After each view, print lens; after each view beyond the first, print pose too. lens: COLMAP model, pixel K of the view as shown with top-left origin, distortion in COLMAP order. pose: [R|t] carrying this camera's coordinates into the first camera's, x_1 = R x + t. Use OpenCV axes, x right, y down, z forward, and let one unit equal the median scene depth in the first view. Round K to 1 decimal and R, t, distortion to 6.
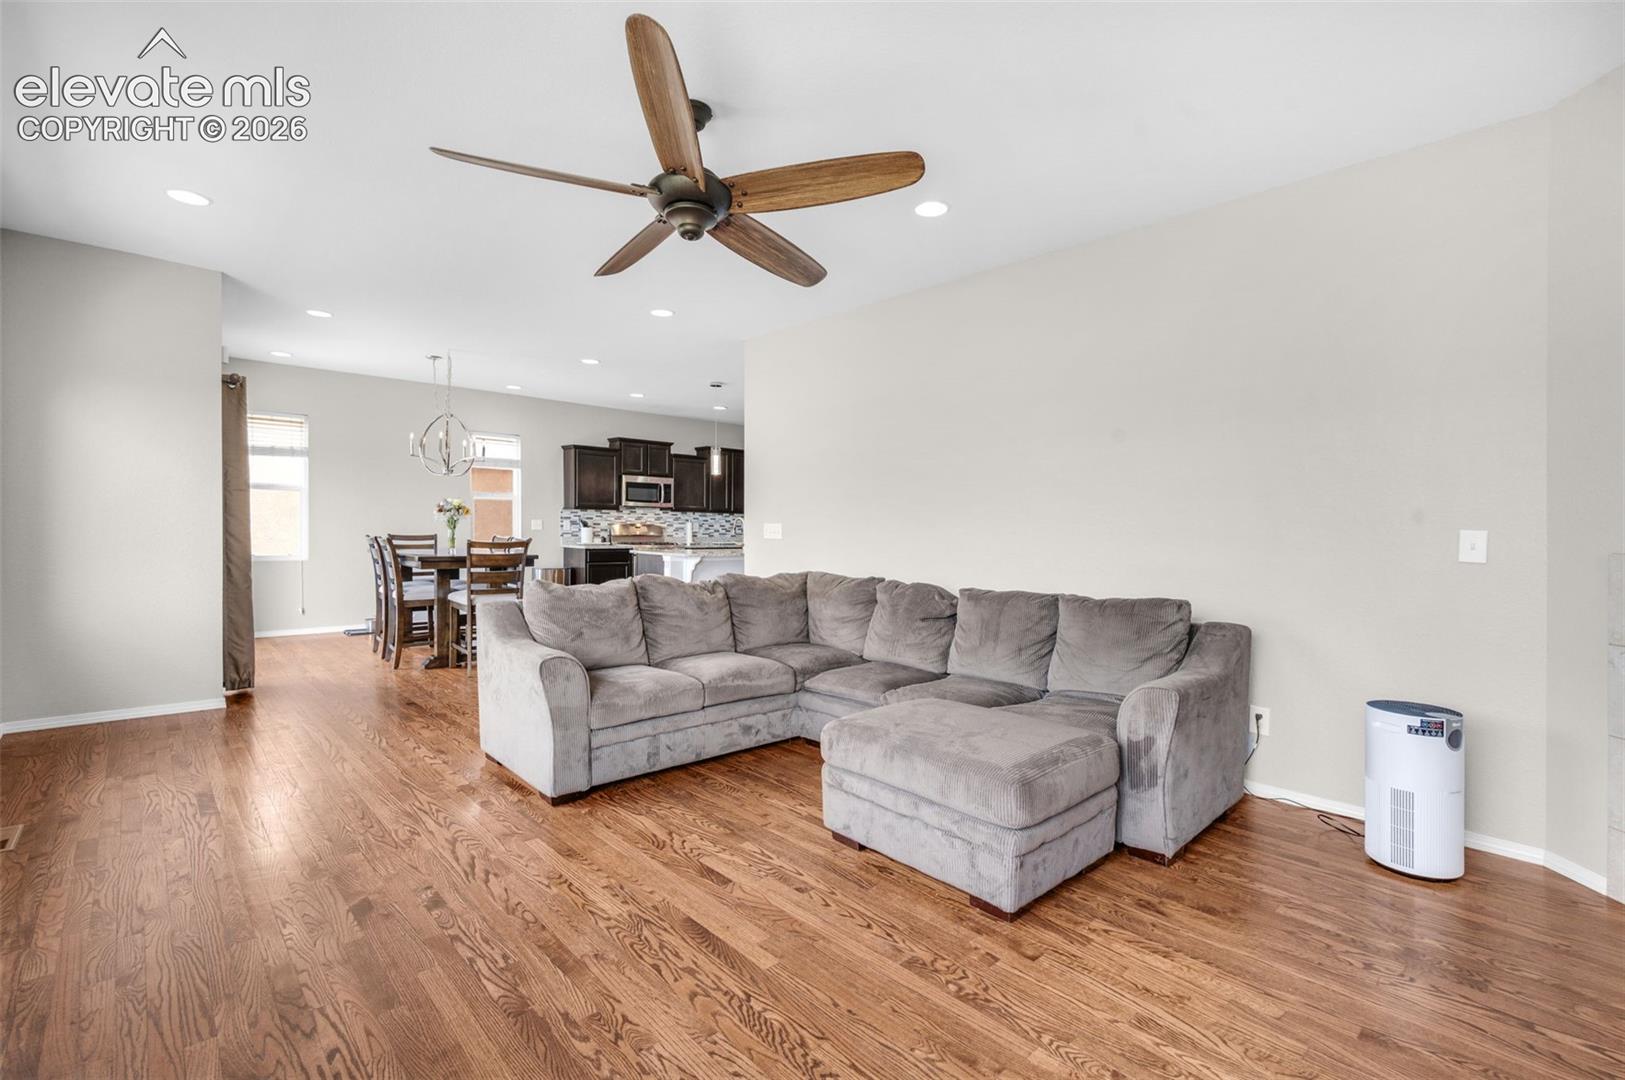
lens RADIAL K [[712.0, 0, 802.4], [0, 712.0, 530.3], [0, 0, 1]] dist [-0.002159, -0.000552]
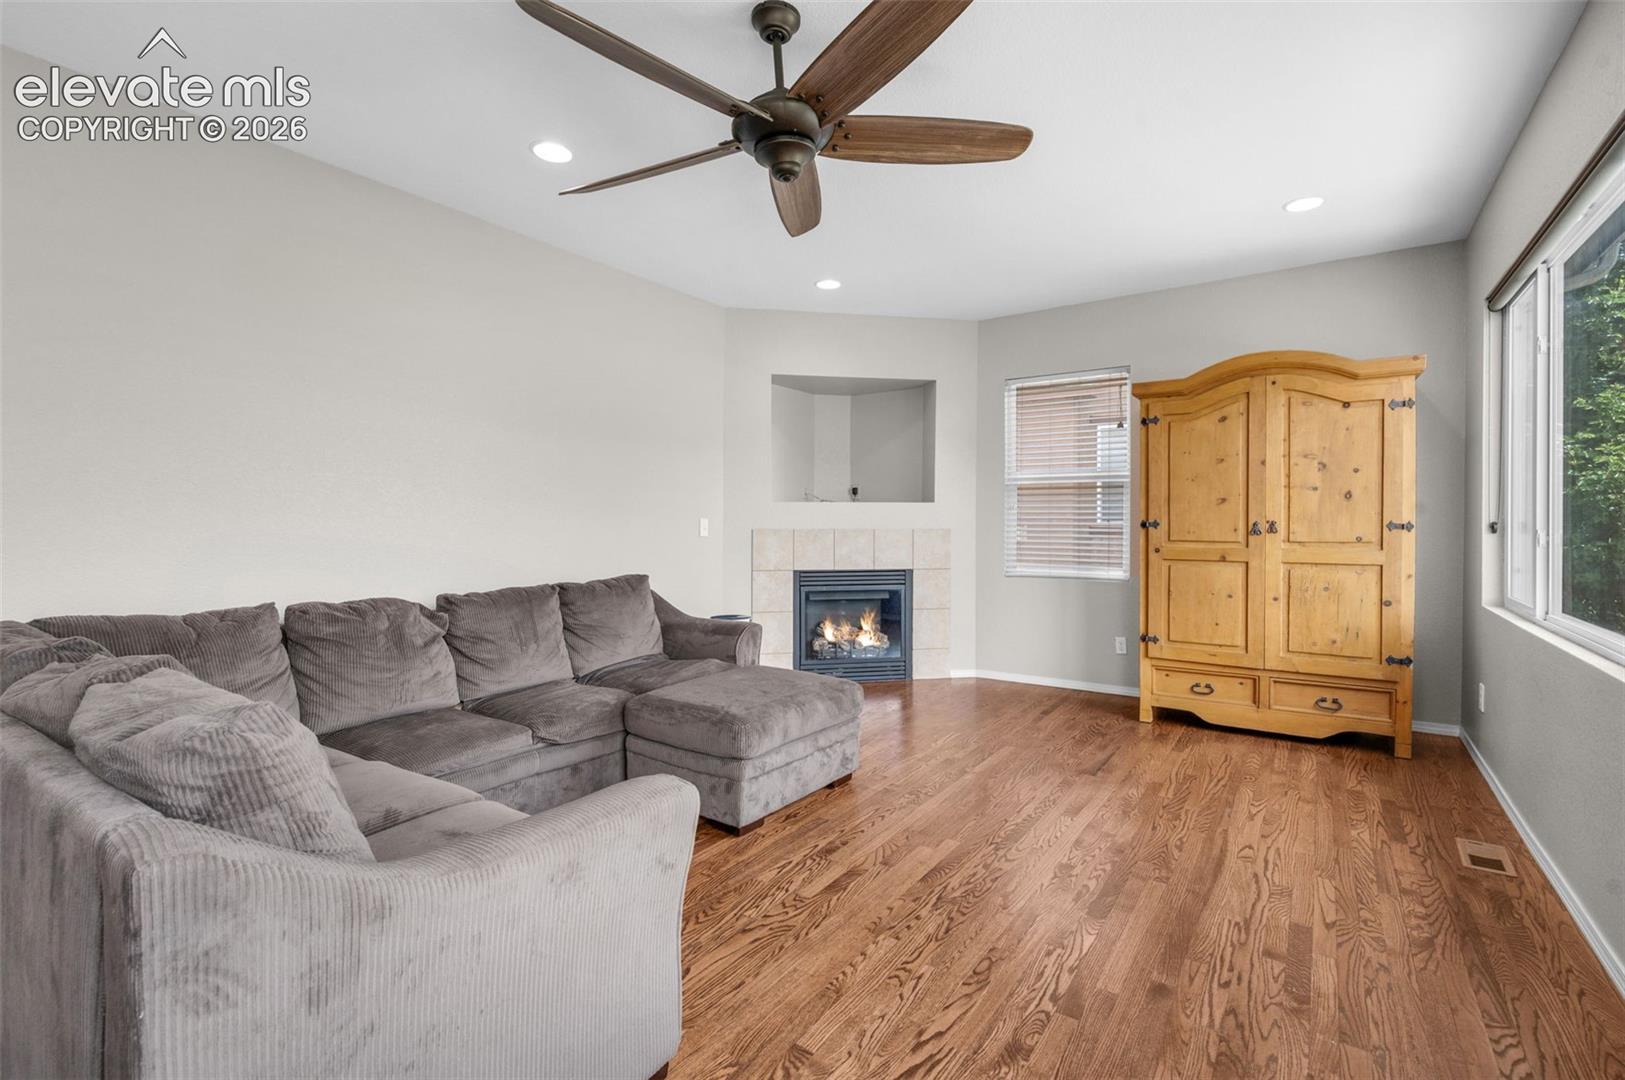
lens RADIAL K [[762.5, 0, 814.1], [0, 762.5, 528.5], [0, 0, 1]] dist [0.013039, 0.000276]
pose [[-0.226034, -0.023897, 0.973826, -1.965899], [-0.004436, 0.999714, 0.023503, -0.045708], [-0.974109, 0.000992, -0.226076, 2.217665]]
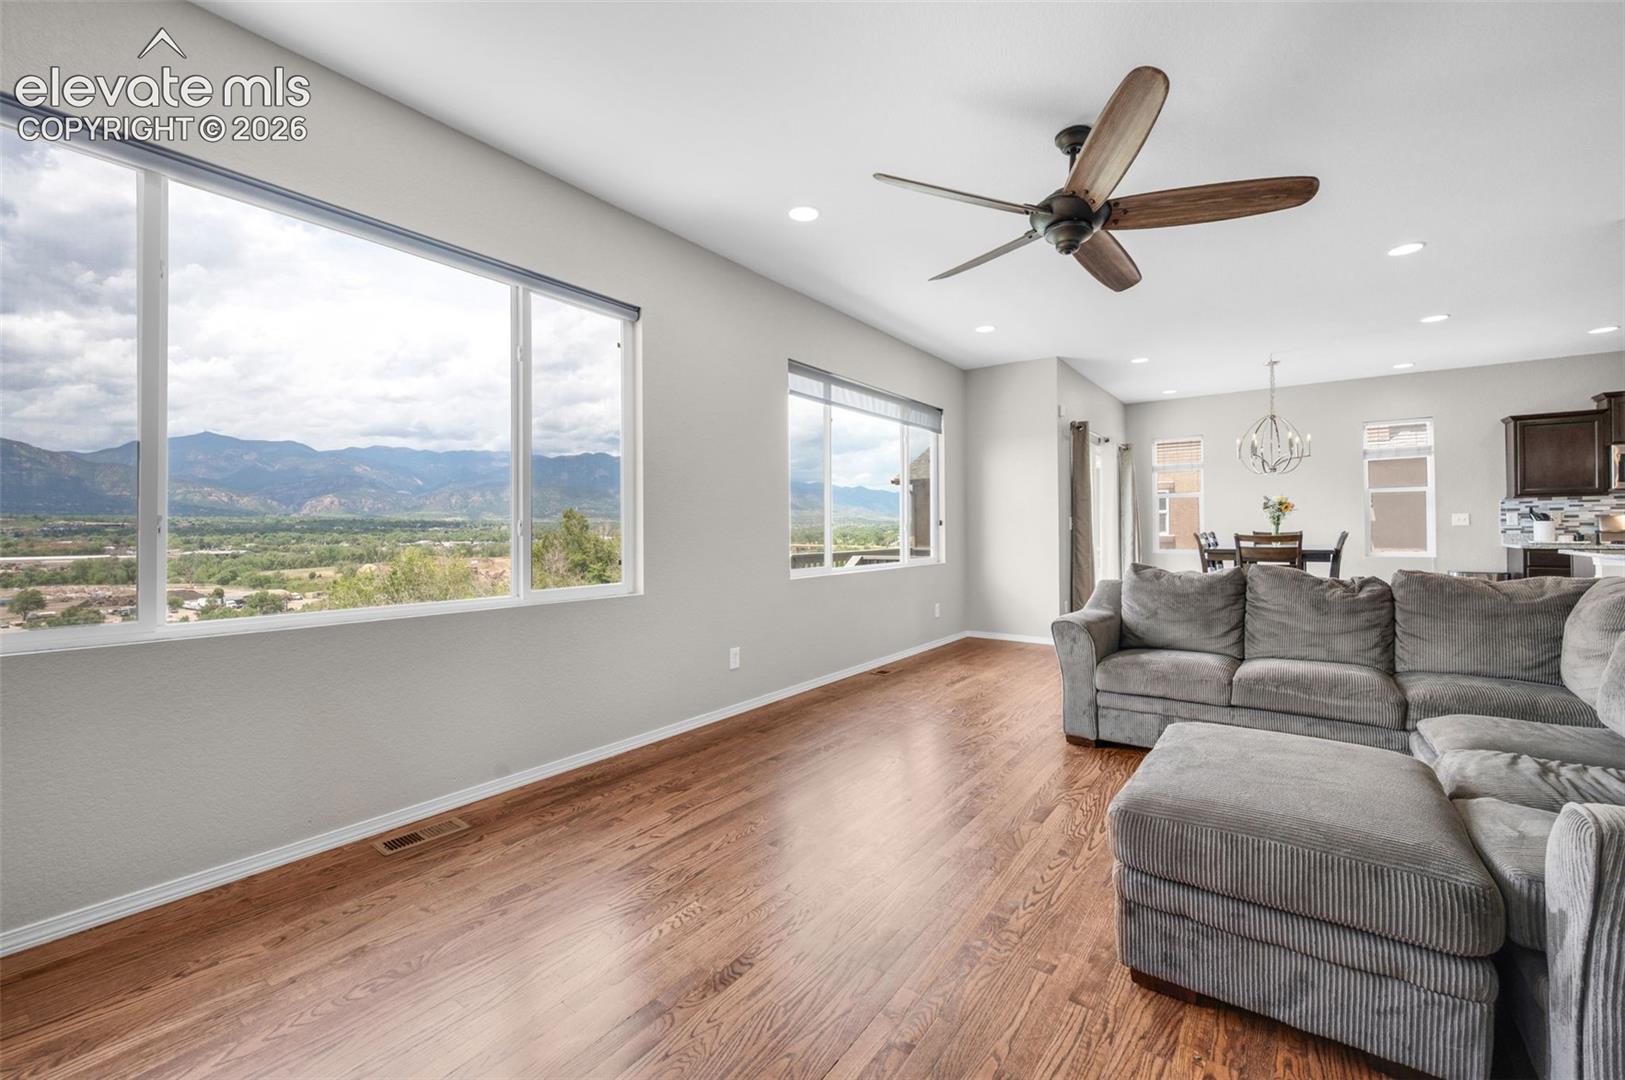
lens RADIAL K [[652.1, 0, 839.1], [0, 652.1, 535.1], [0, 0, 1]] dist [0.000958, 0.000352]
pose [[0.228626, -0.007459, -0.973486, 1.437749], [0.006925, 0.999958, -0.006035, 0.070812], [0.973490, -0.005362, 0.228668, 0.777105]]
